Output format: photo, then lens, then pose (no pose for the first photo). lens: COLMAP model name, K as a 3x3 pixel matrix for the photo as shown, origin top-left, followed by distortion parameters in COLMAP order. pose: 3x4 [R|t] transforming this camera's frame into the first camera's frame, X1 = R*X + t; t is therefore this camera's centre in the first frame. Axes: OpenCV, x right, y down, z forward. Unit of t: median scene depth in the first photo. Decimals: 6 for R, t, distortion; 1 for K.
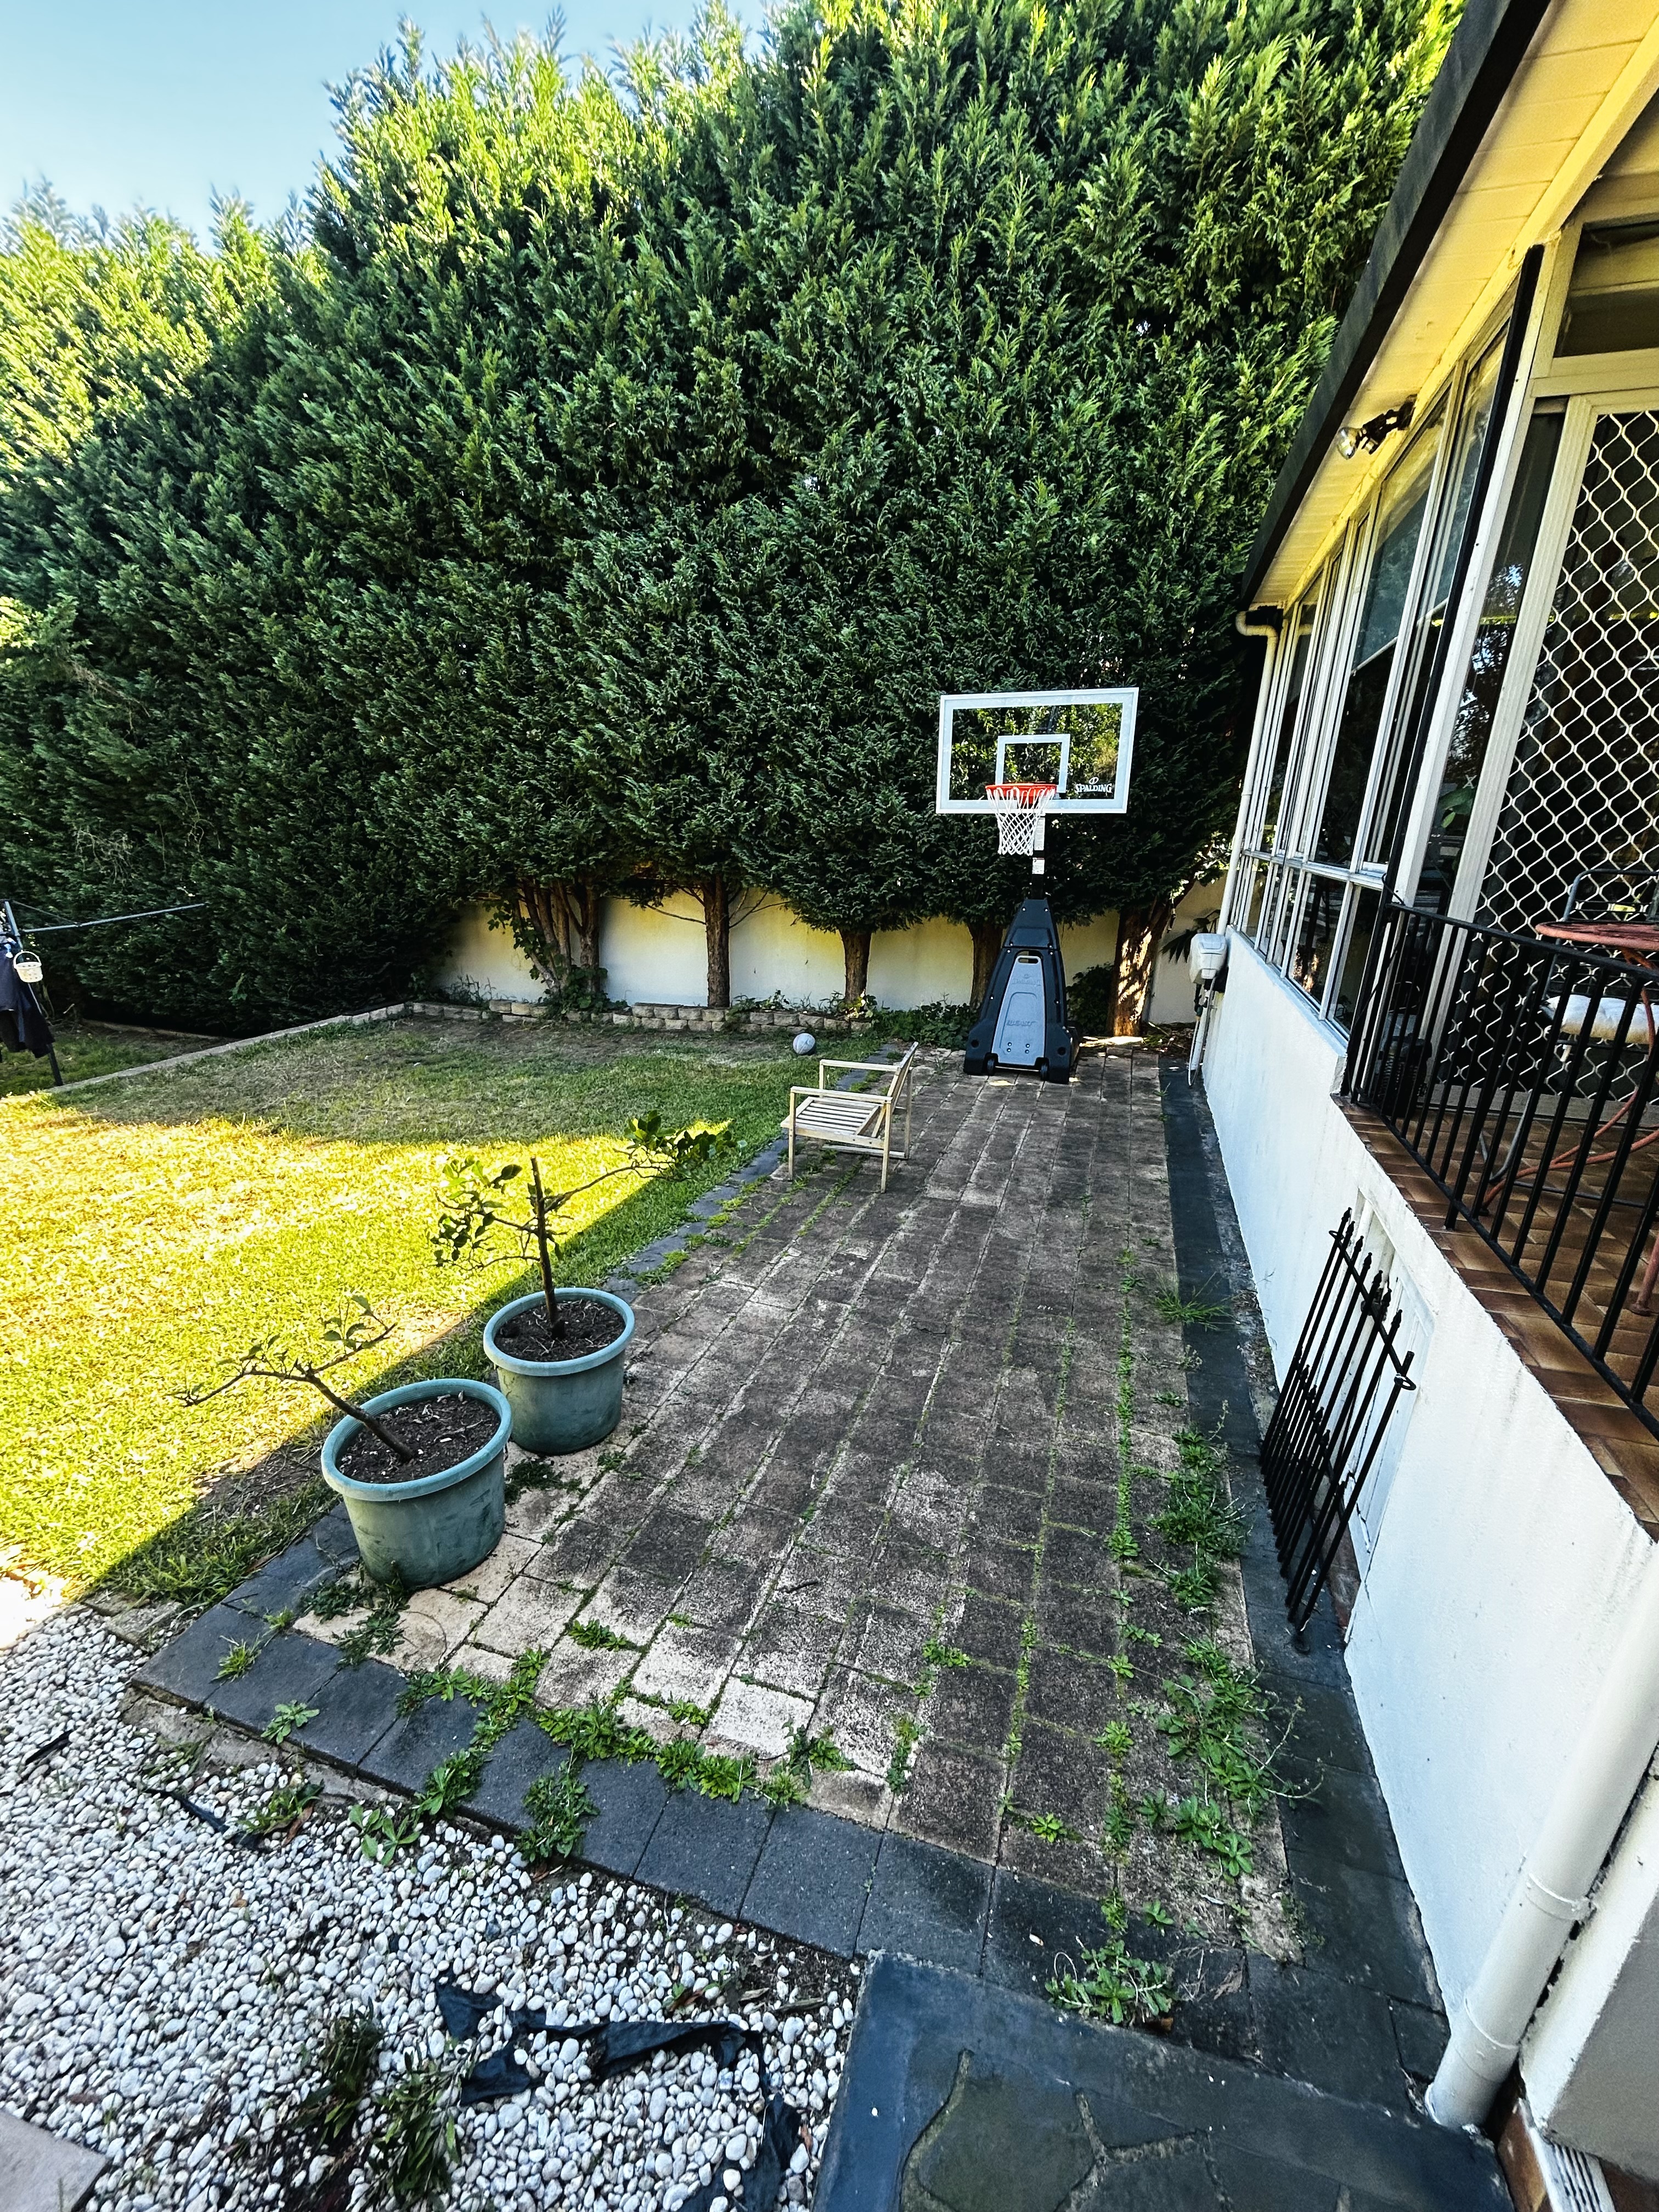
lens RADIAL K [[893.4, 0, 830.6], [0, 893.4, 1110.9], [0, 0, 1]] dist [0.002347, -0.000461]
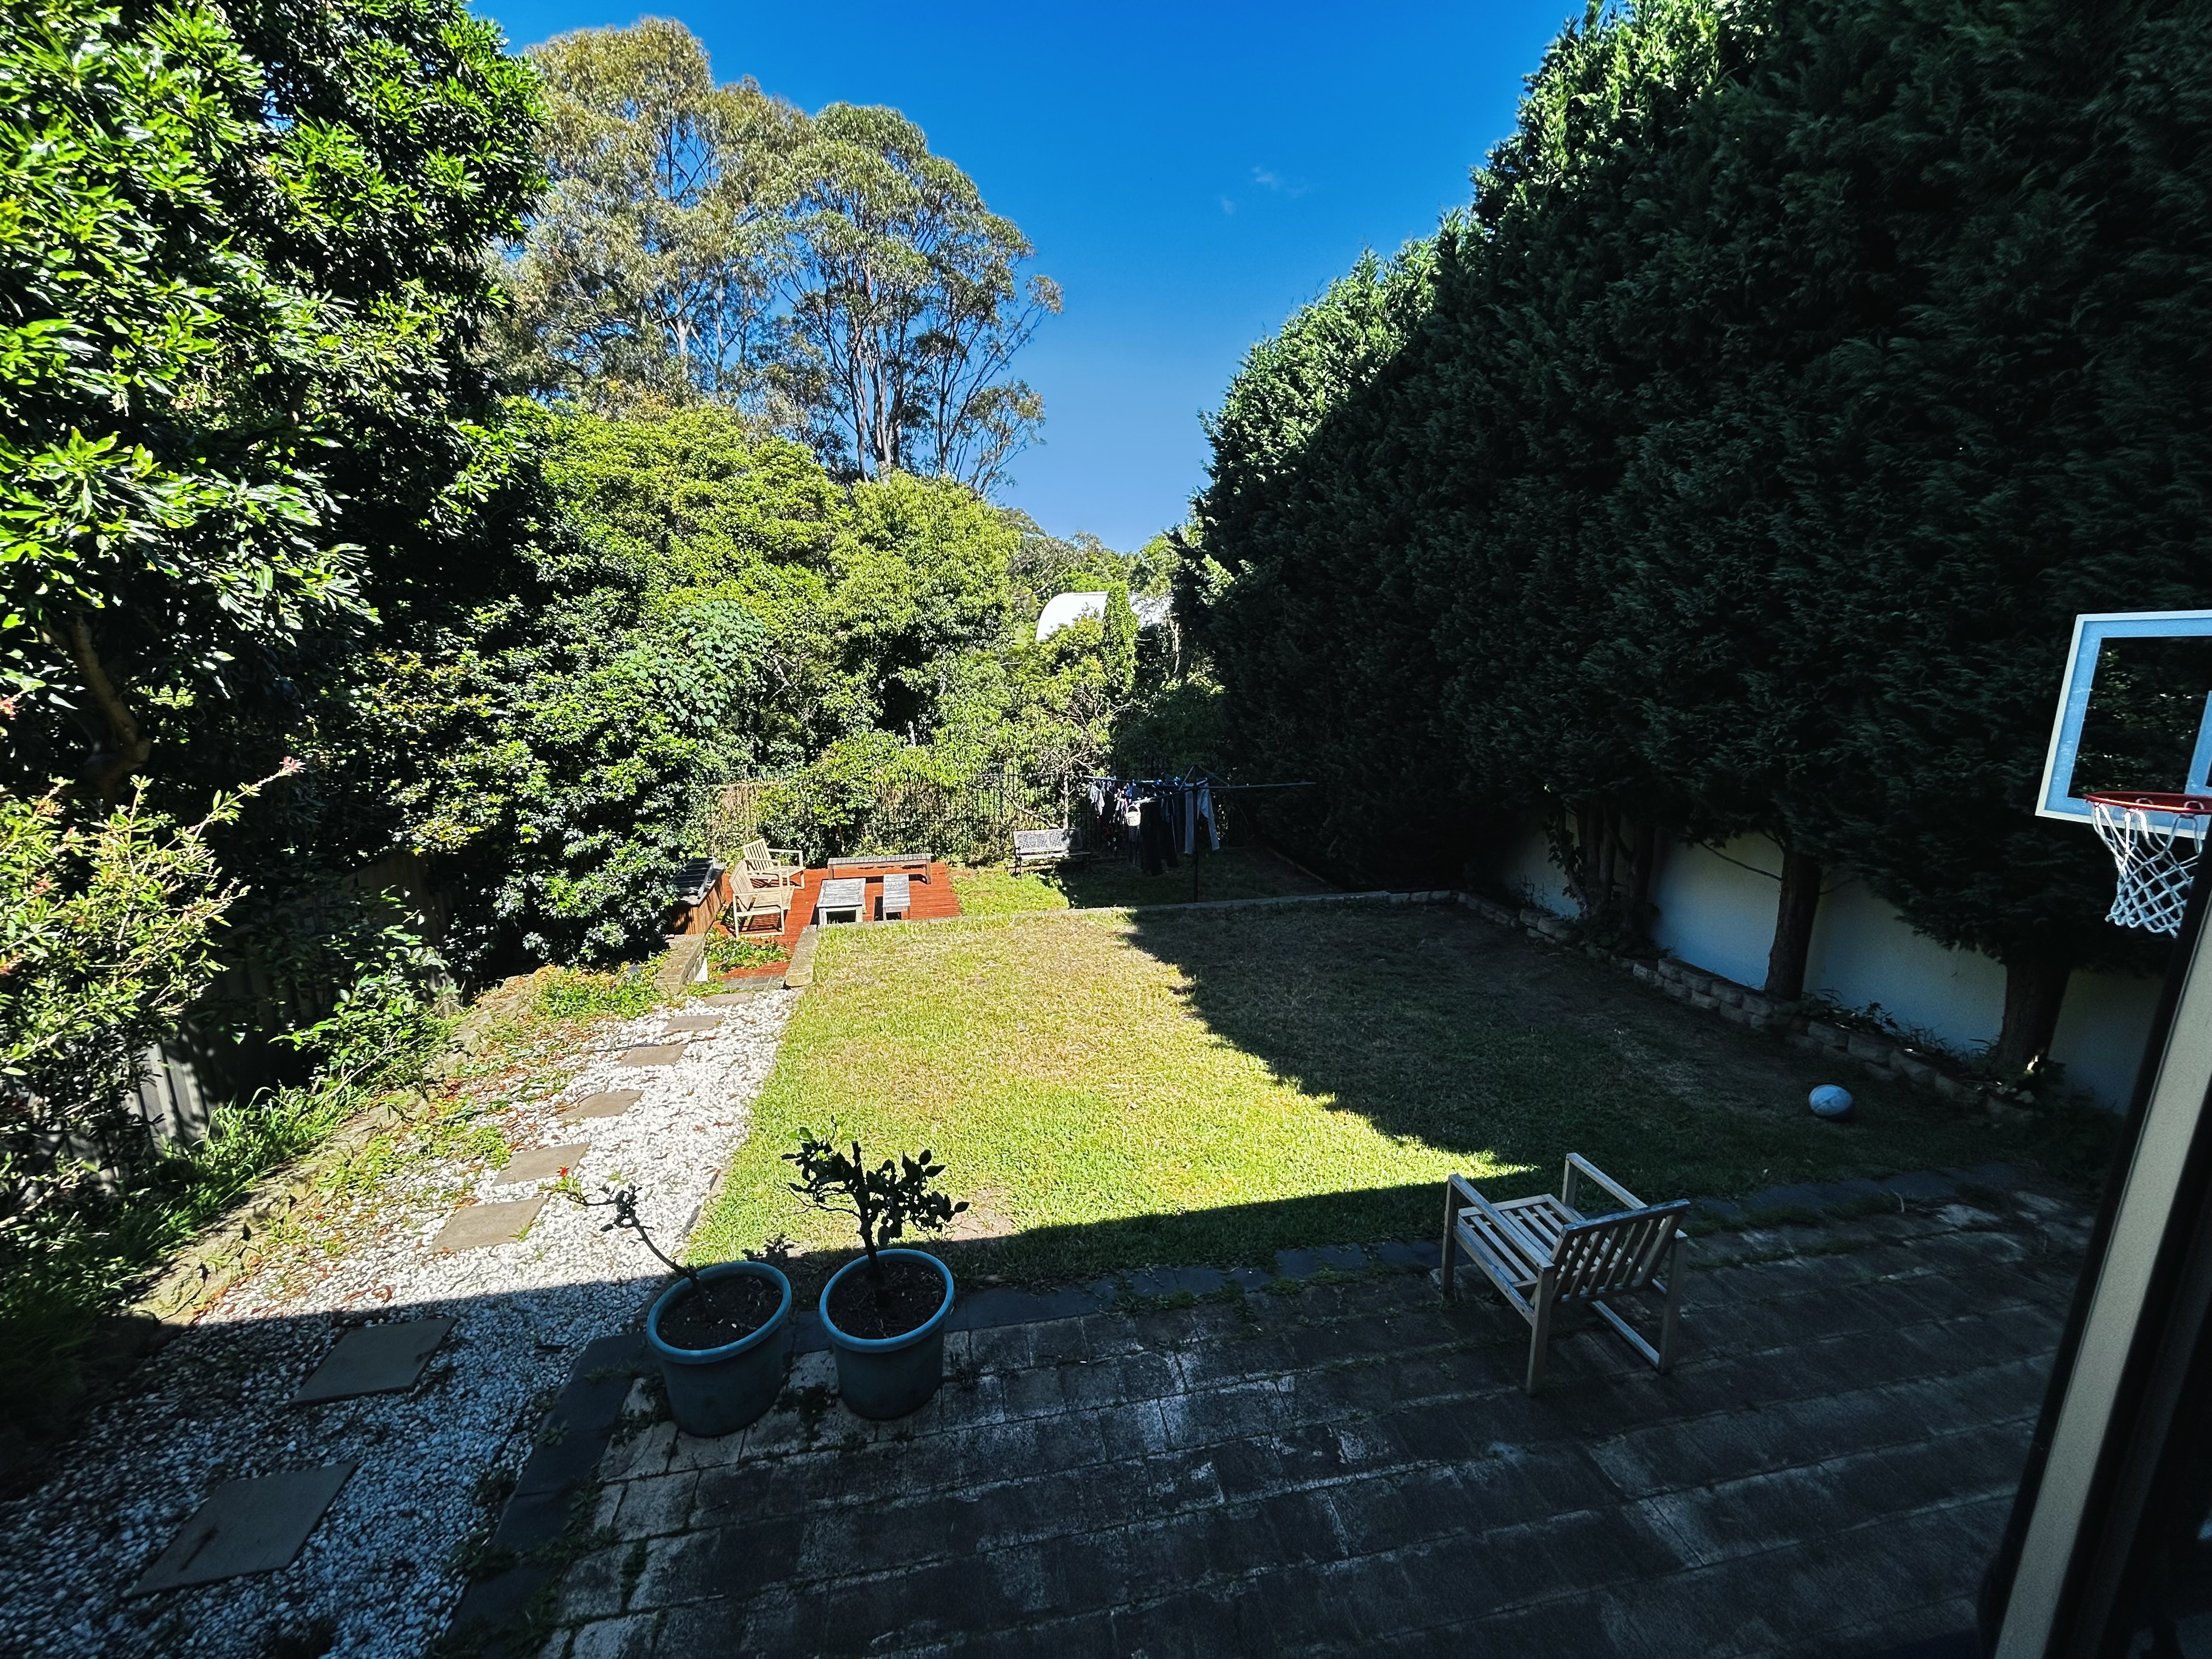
lens RADIAL K [[893.4, 0, 1096.5], [0, 893.4, 835.7], [0, 0, 1]] dist [0.002347, -0.000461]
pose [[0.488066, 0.165188, -0.857032, 0.266914], [-0.265348, 0.963532, 0.034603, -0.162527], [0.831494, 0.210523, 0.514100, 0.211203]]
